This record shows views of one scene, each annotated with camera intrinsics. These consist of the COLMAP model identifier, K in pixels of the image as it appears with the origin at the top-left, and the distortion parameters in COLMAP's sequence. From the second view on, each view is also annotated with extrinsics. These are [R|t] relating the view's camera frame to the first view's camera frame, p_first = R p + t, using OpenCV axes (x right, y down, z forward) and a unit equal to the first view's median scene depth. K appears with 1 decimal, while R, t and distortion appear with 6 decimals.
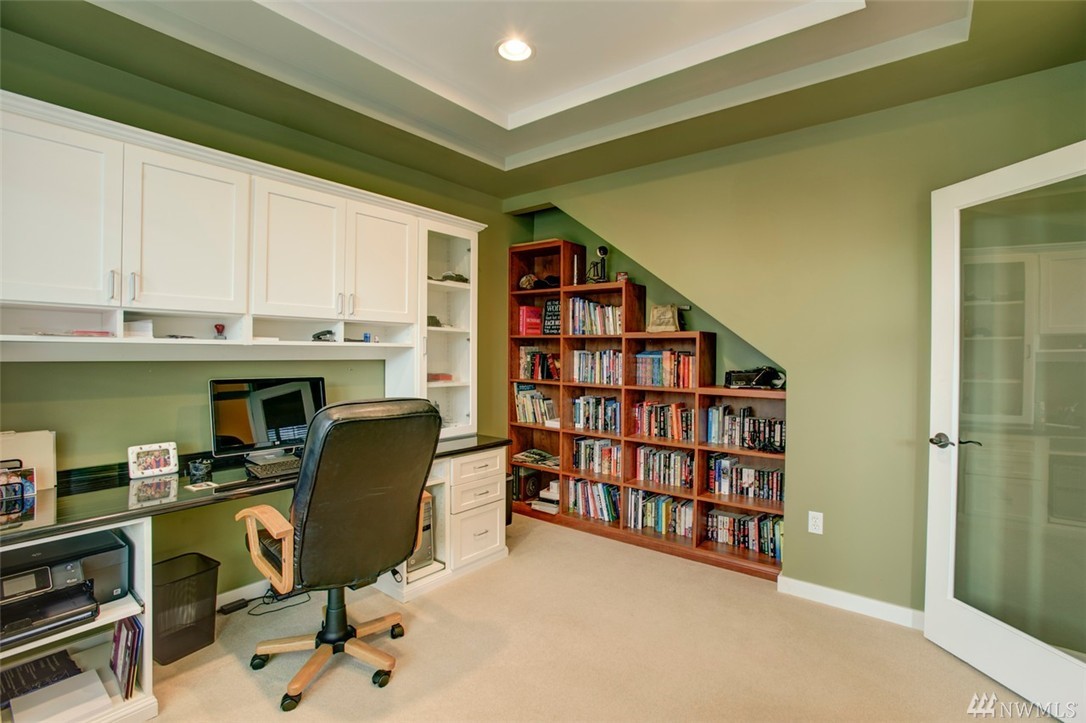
lens RADIAL K [[527.8, 0, 543.7], [0, 527.8, 347.6], [0, 0, 1]] dist [-0.000184, 0.000179]
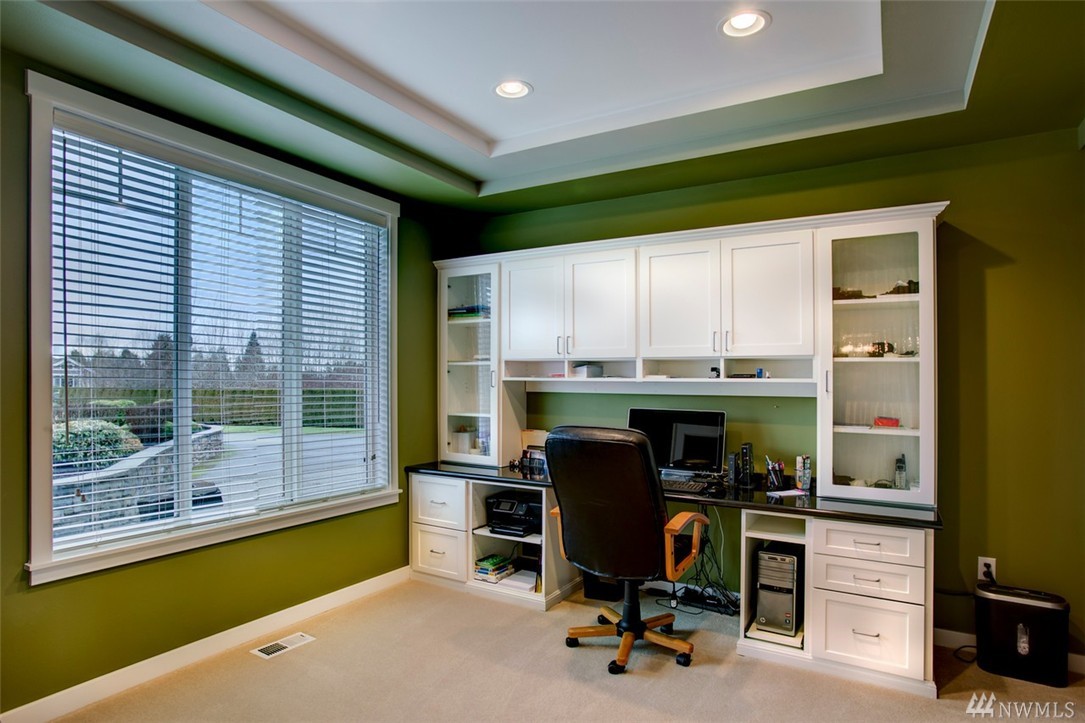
lens RADIAL K [[620.3, 0, 543.7], [0, 620.3, 381.7], [0, 0, 1]] dist [-0.001816, -0.000405]
pose [[0.137717, -0.012782, -0.990389, 0.870363], [-0.004075, 0.999901, -0.013472, 0.015185], [0.990463, 0.005891, 0.137652, 0.552921]]
